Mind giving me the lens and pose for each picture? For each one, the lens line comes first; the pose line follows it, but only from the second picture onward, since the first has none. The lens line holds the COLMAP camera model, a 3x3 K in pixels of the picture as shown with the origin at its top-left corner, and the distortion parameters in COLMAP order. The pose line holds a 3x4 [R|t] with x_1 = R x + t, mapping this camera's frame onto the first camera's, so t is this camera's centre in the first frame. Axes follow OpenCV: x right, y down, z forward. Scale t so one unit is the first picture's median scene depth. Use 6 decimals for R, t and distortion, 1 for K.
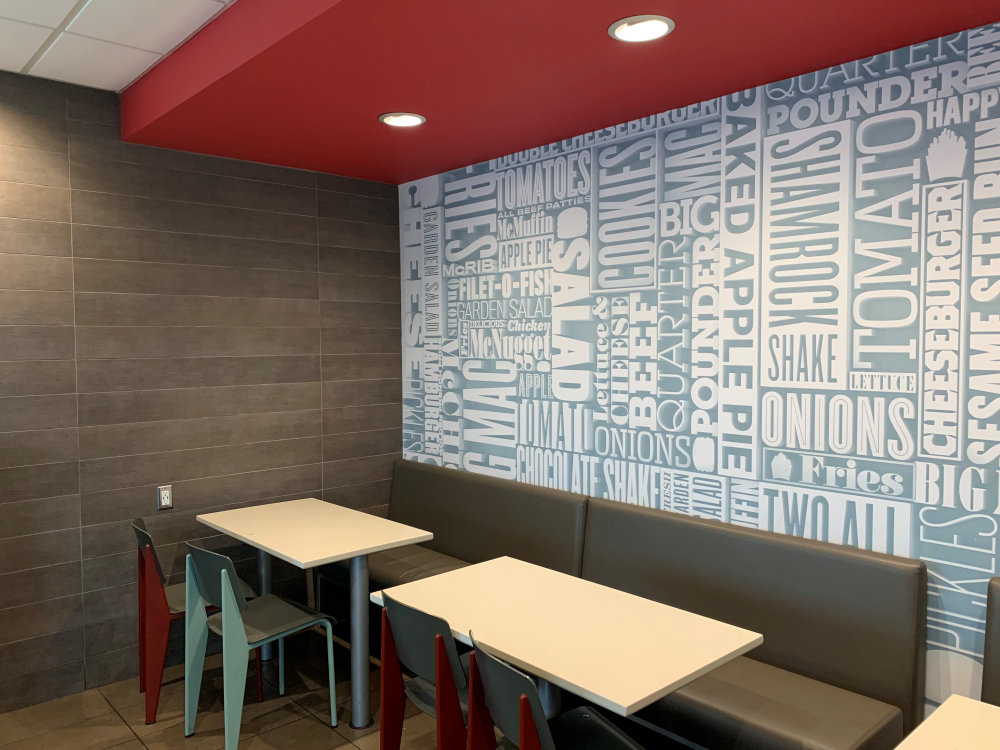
lens RADIAL K [[760.0, 0, 500.4], [0, 760.0, 375.2], [0, 0, 1]] dist [0.013196, -0.019809]
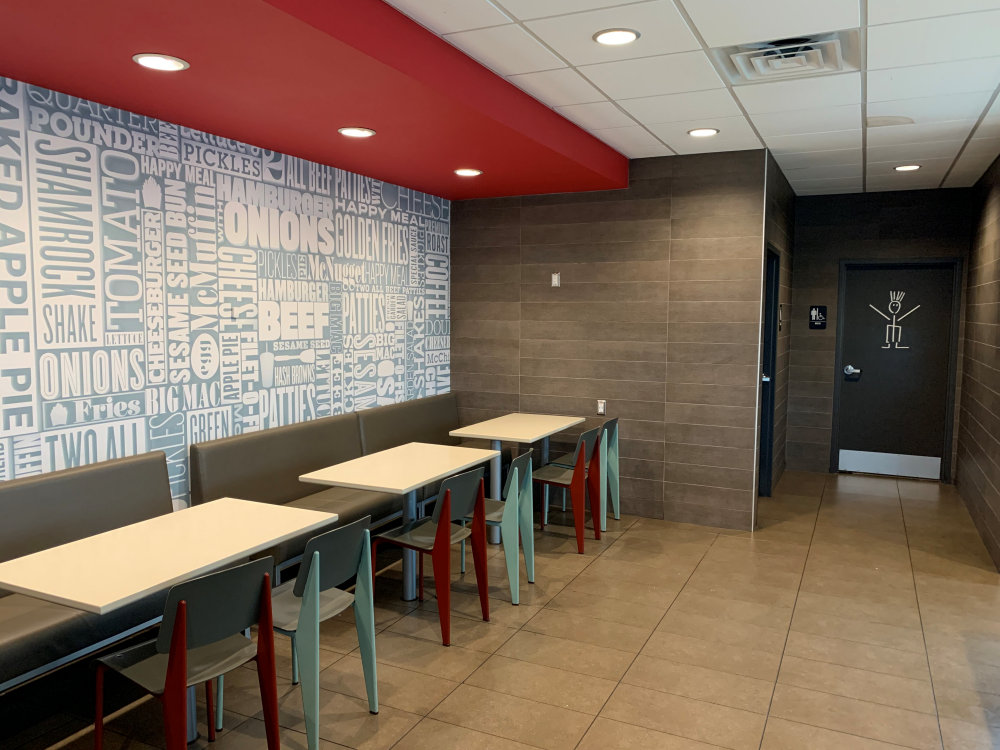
lens RADIAL K [[760.0, 0, 500.1], [0, 760.0, 373.4], [0, 0, 1]] dist [0.013196, -0.019809]
pose [[-0.383511, -0.074615, 0.920517, -1.074236], [0.037448, 0.994655, 0.096226, -0.036686], [-0.922777, 0.071375, -0.378667, 0.869533]]
